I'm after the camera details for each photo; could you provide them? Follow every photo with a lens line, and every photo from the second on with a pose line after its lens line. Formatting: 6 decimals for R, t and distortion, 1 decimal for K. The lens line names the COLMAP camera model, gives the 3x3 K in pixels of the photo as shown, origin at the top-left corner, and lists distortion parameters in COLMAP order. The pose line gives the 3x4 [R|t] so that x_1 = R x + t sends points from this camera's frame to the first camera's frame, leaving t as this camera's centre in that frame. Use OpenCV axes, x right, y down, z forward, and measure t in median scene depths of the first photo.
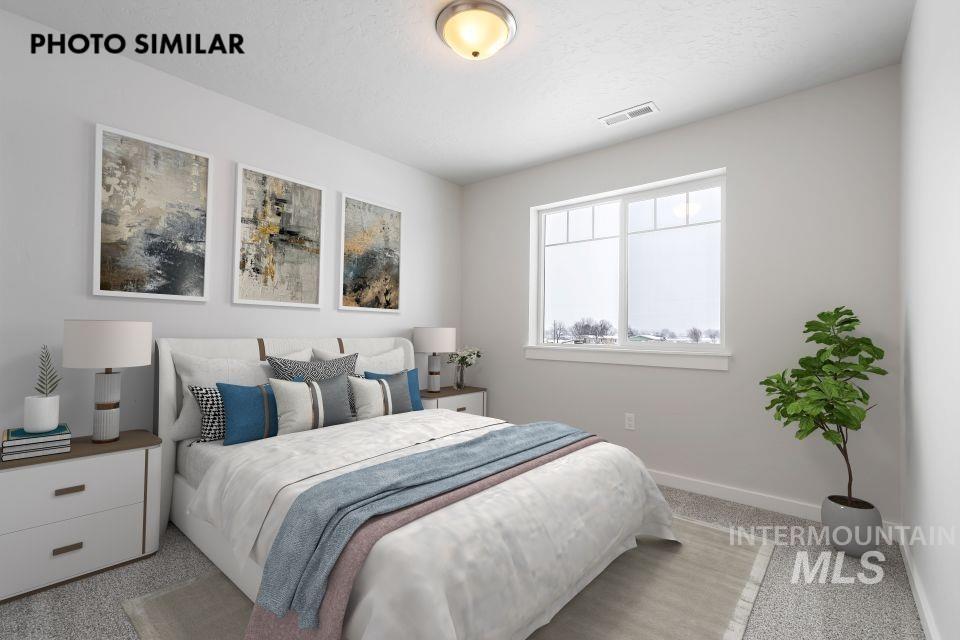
lens RADIAL K [[430.7, 0, 479.7], [0, 430.7, 327.3], [0, 0, 1]] dist [0.001875, 0.000386]
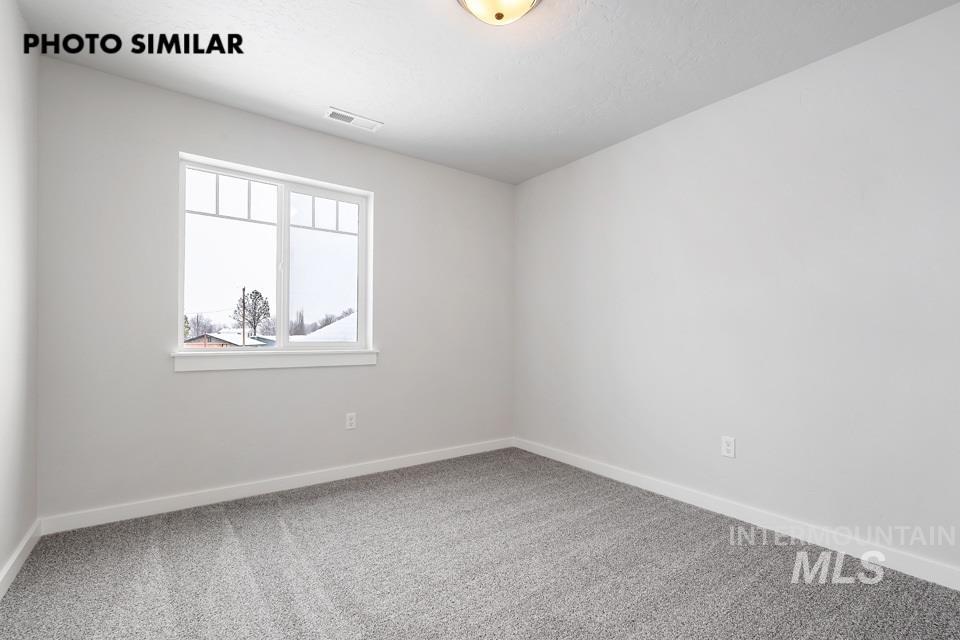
lens RADIAL K [[449.0, 0, 481.6], [0, 449.0, 333.3], [0, 0, 1]] dist [0.000135, 0.000035]
pose [[0.219203, -0.002625, 0.975676, -0.506762], [-0.004052, 0.999985, 0.003601, 0.007945], [-0.975671, -0.004743, 0.219189, 0.395261]]
